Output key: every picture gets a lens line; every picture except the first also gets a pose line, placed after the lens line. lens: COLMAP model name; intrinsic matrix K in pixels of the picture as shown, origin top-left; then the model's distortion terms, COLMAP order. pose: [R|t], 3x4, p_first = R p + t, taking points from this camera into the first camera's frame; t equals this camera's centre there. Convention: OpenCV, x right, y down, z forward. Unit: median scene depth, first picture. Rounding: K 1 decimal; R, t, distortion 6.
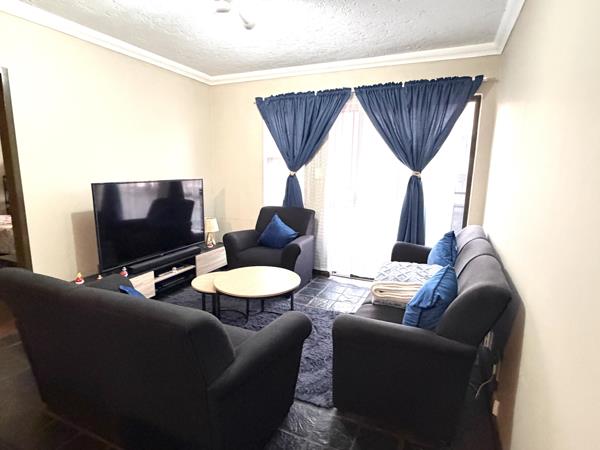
lens RADIAL K [[331.6, 0, 297.1], [0, 331.6, 225.3], [0, 0, 1]] dist [0.001935, 0.000312]
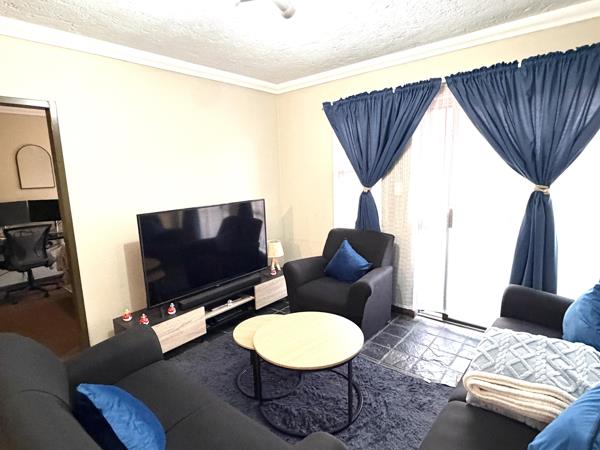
lens RADIAL K [[331.6, 0, 297.1], [0, 331.6, 225.3], [0, 0, 1]] dist [0.001935, 0.000312]
pose [[0.960719, -0.001855, -0.277518, 0.054460], [-0.000287, 0.999970, -0.007676, -0.066830], [0.277524, 0.007454, 0.960690, 0.172318]]
